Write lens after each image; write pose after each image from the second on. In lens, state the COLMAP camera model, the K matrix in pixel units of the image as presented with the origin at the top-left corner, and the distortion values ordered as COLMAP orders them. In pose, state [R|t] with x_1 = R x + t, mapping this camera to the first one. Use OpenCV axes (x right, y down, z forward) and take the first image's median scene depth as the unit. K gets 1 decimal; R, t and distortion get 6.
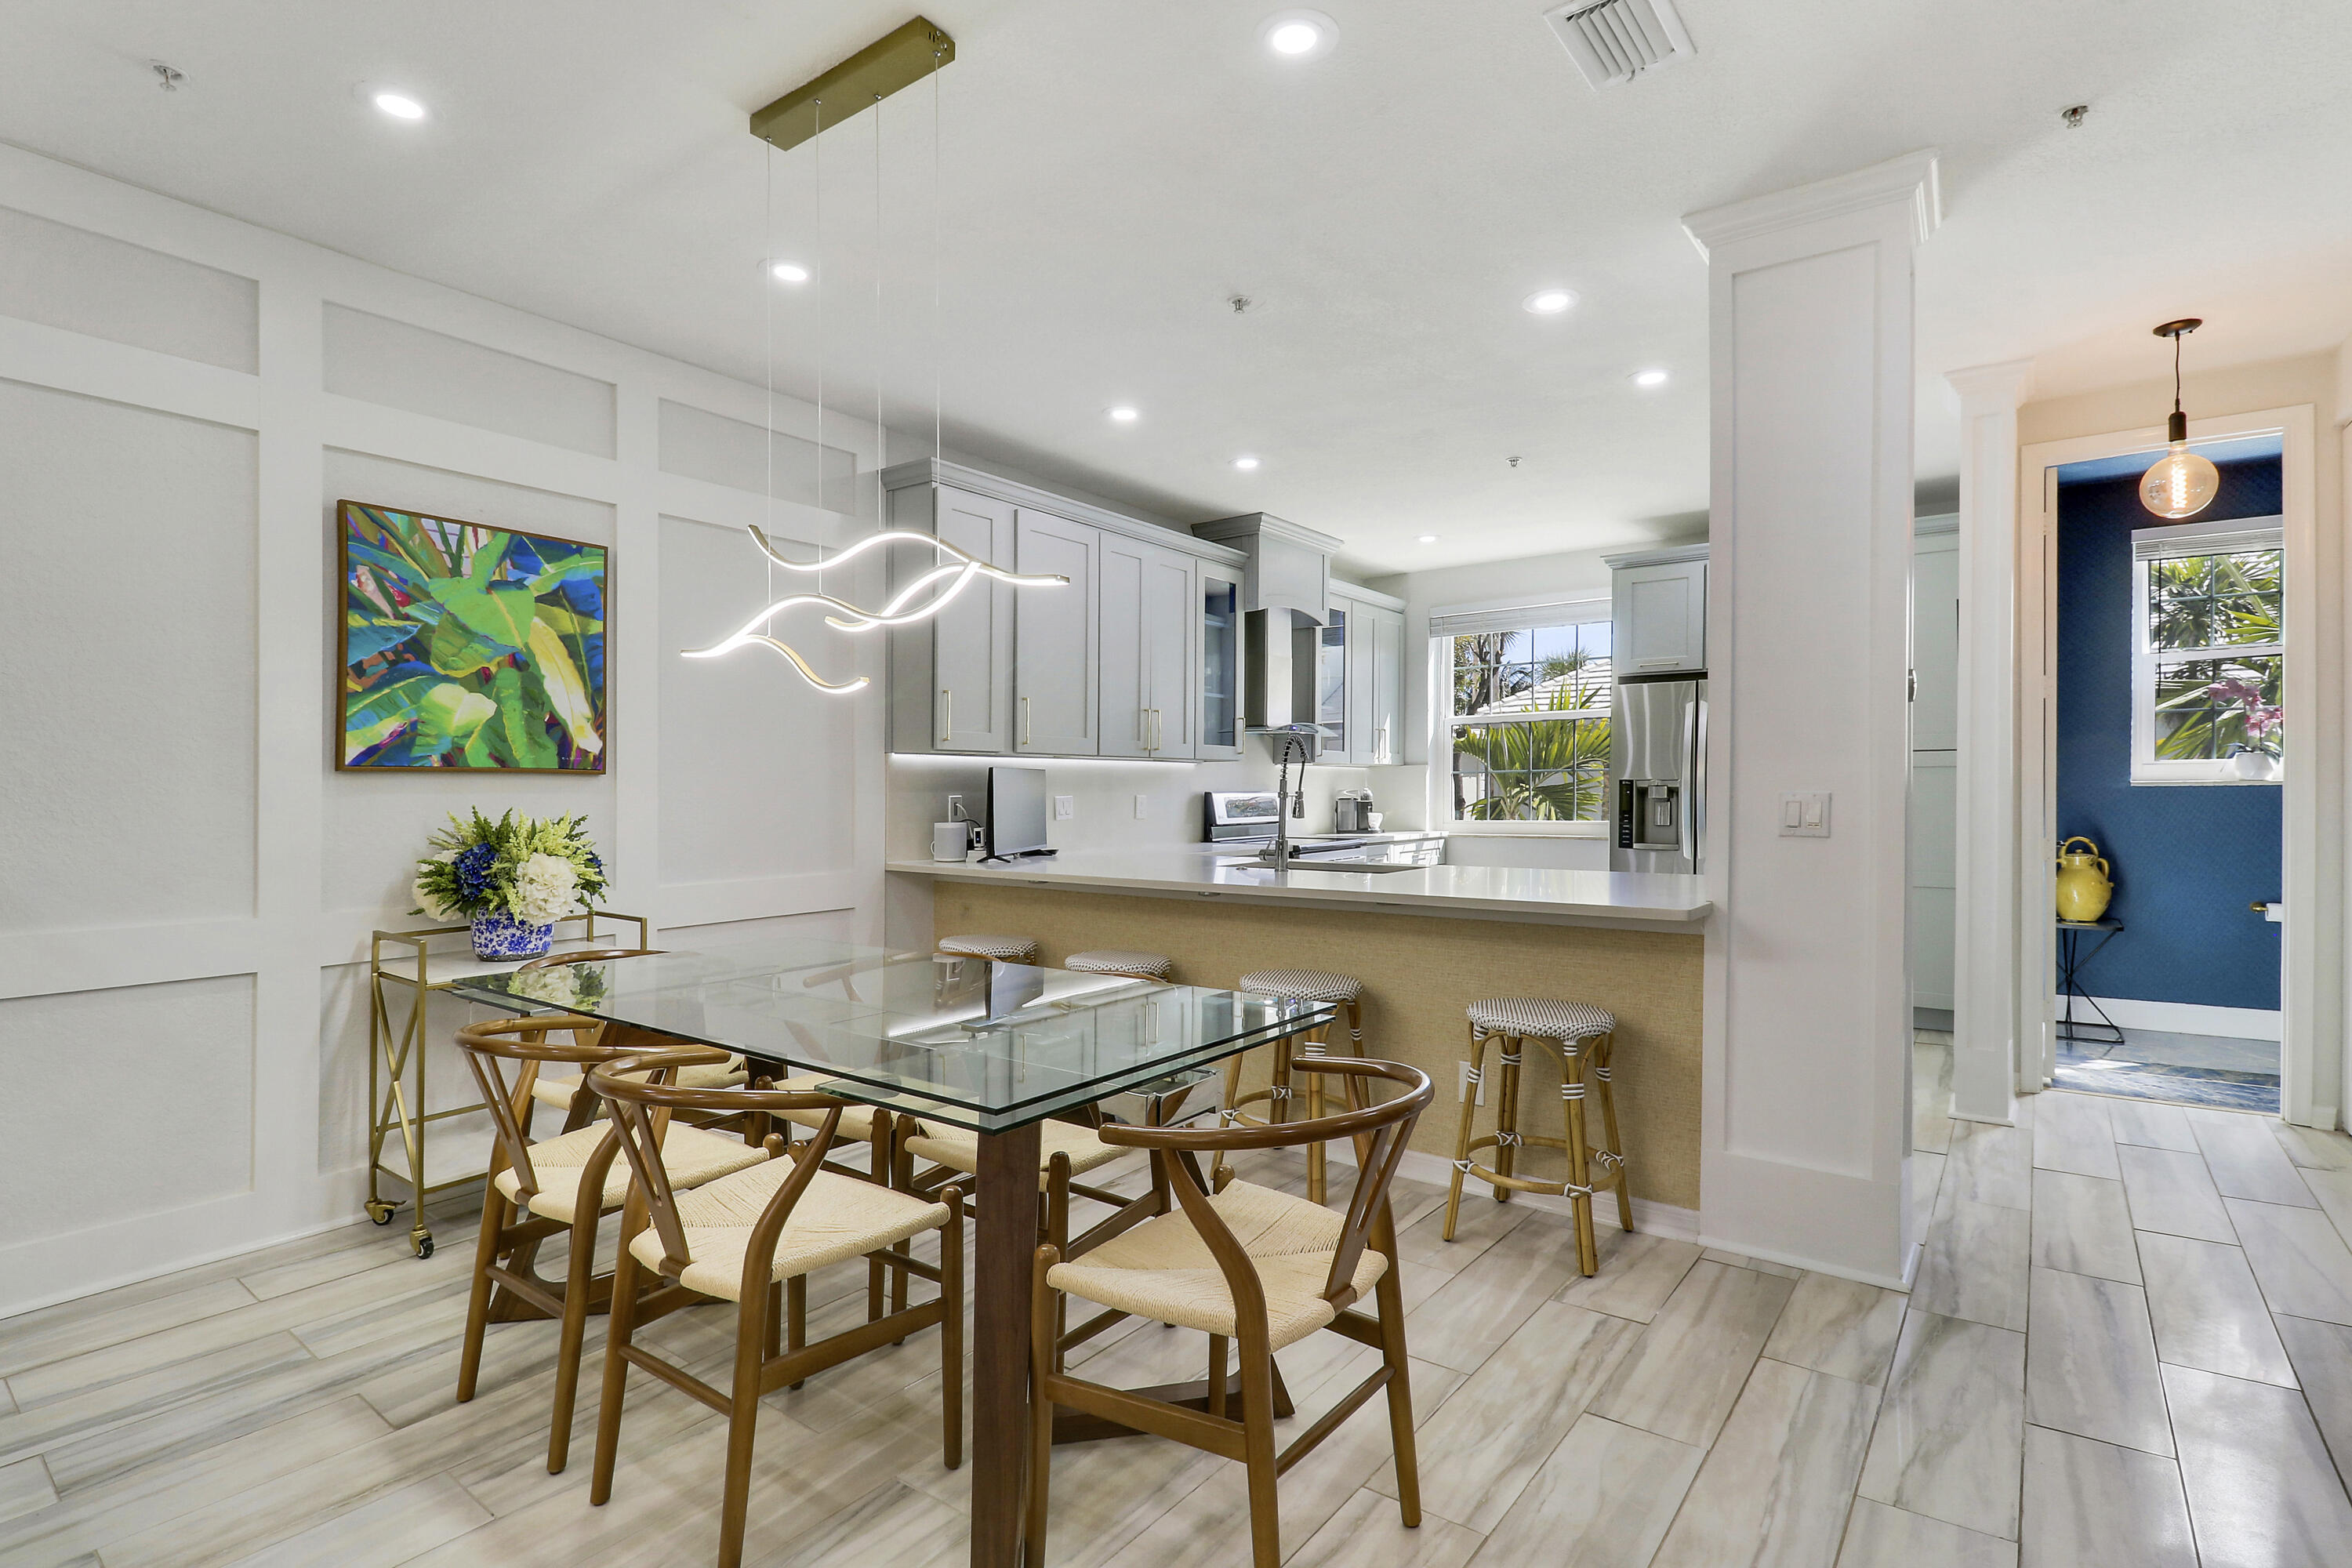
lens RADIAL K [[1079.7, 0, 1176.0], [0, 1079.7, 784.0], [0, 0, 1]] dist [-0.042849, -0.000548]
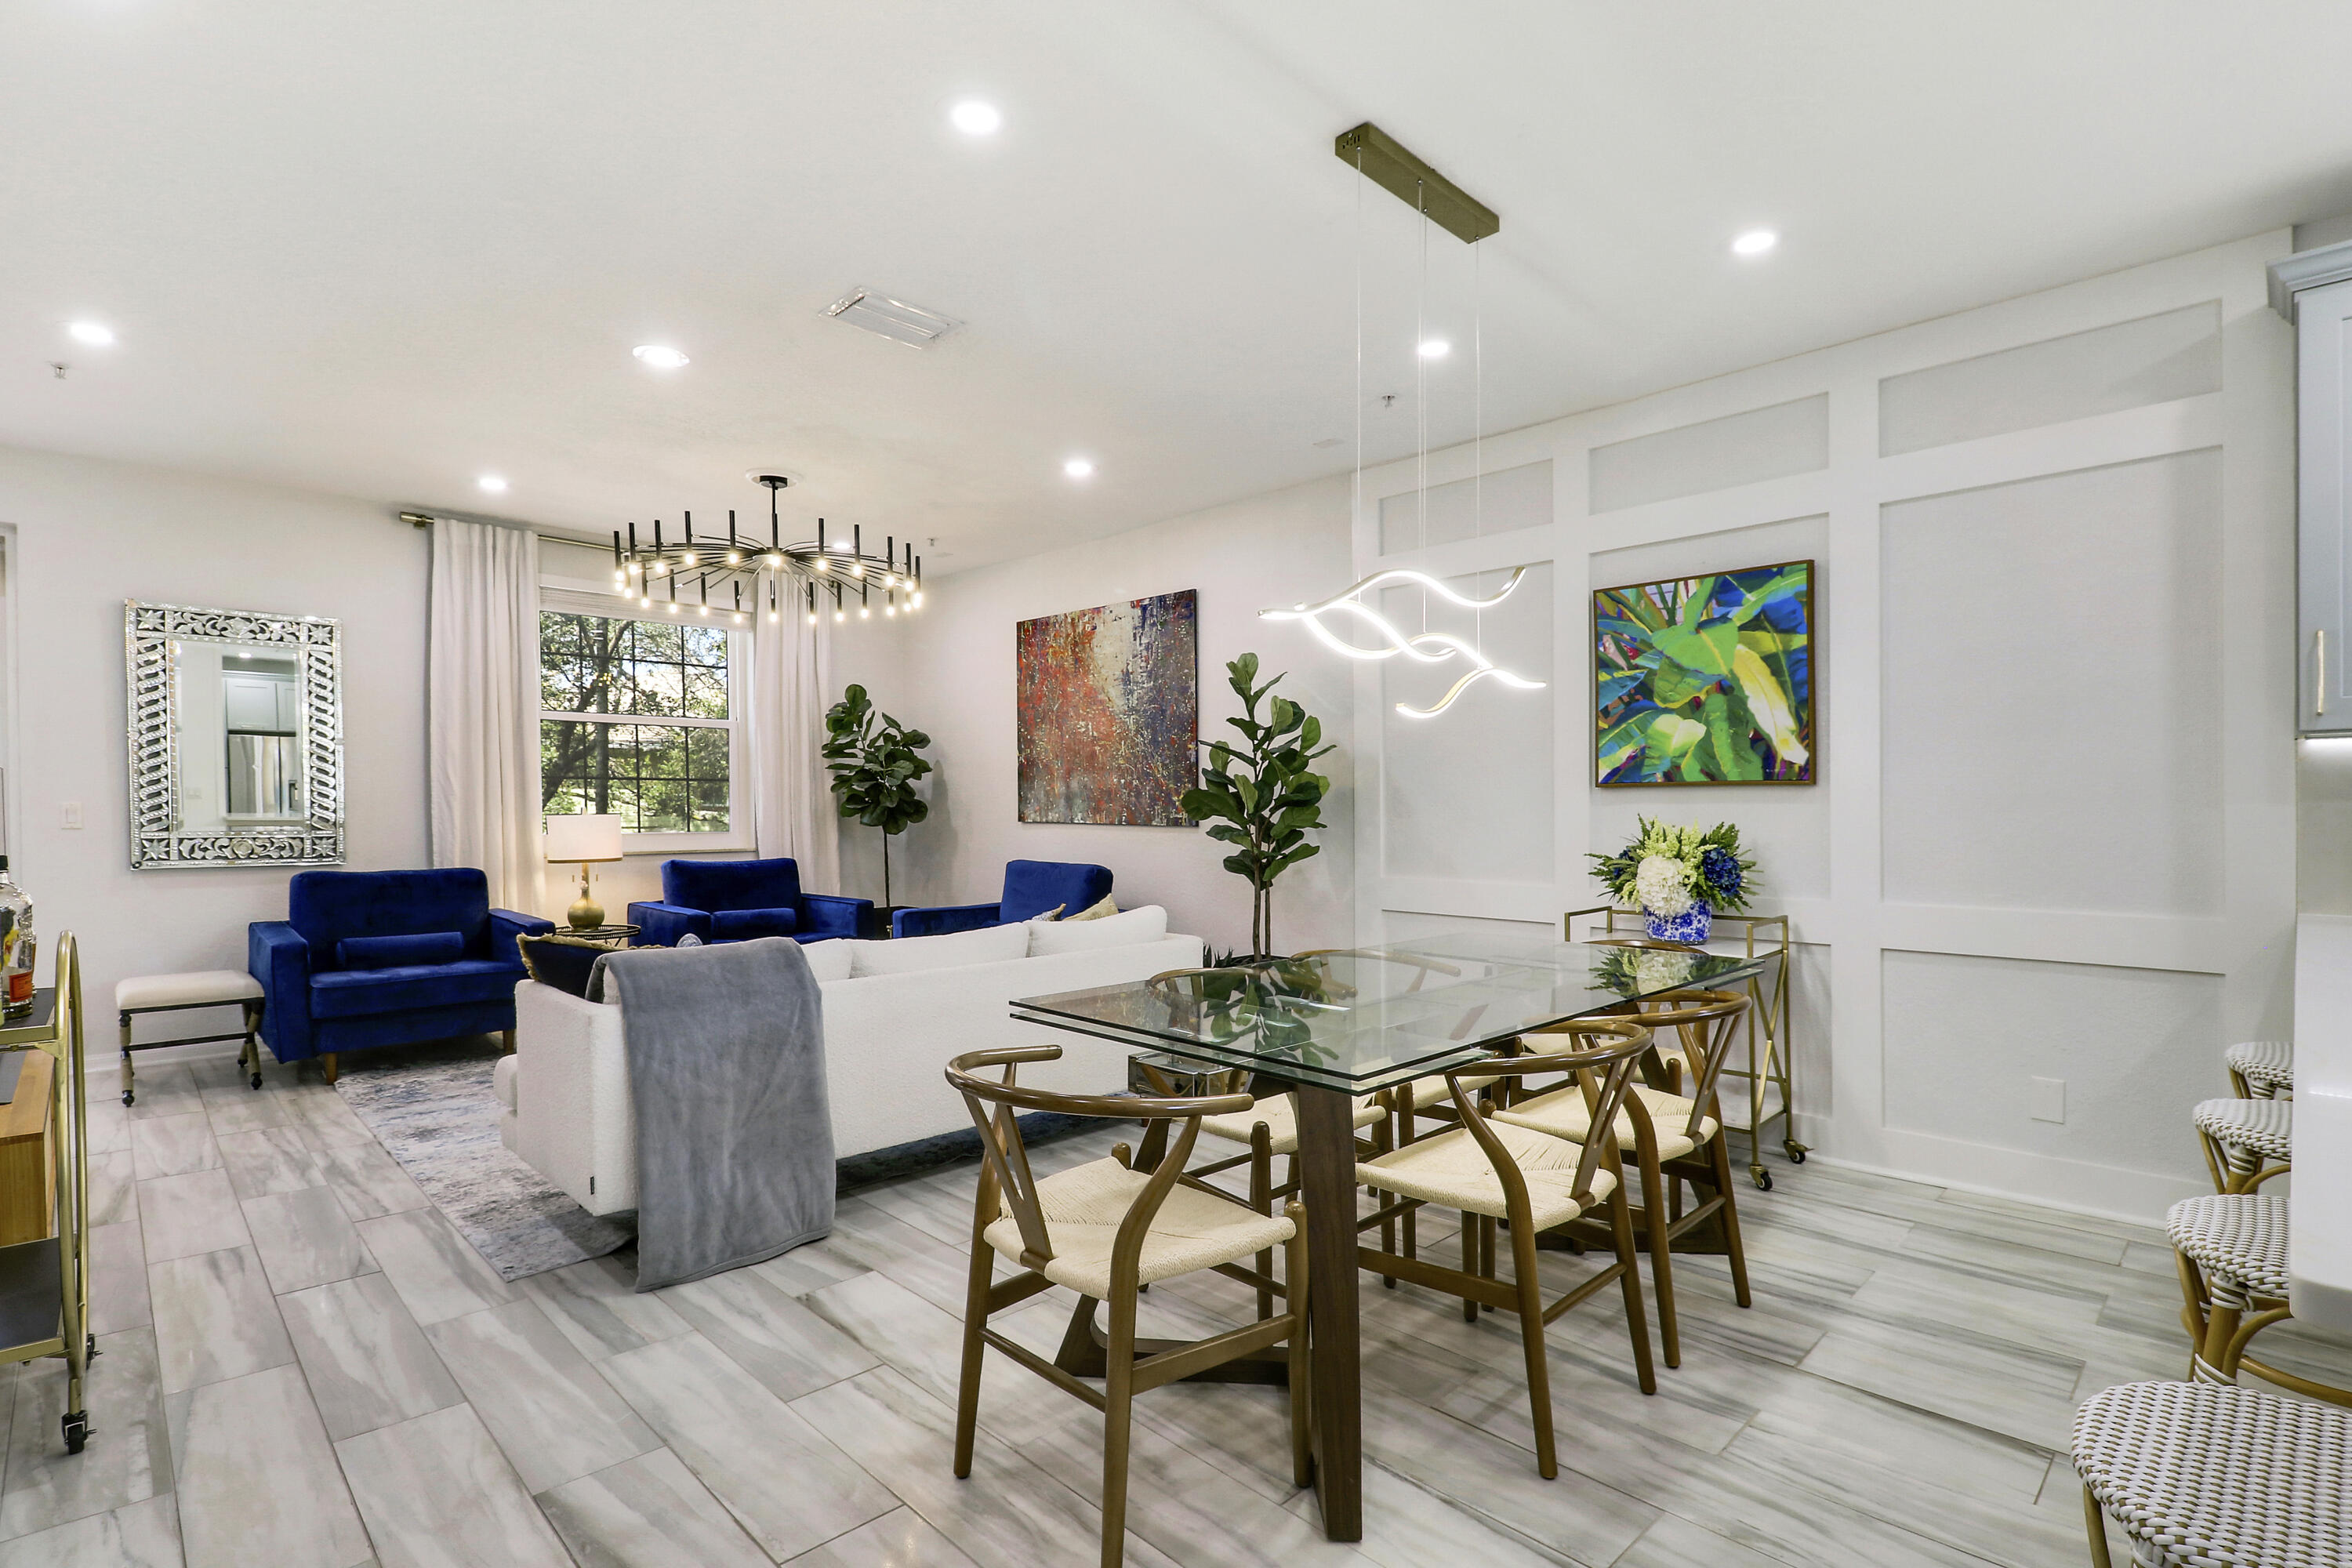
lens RADIAL K [[1079.7, 0, 1176.0], [0, 1079.7, 784.0], [0, 0, 1]] dist [-0.042849, -0.000548]
pose [[-0.194851, -0.010289, -0.980779, 0.620897], [0.015875, 0.999781, -0.013642, -0.005781], [0.980704, -0.018228, -0.194645, 0.656336]]
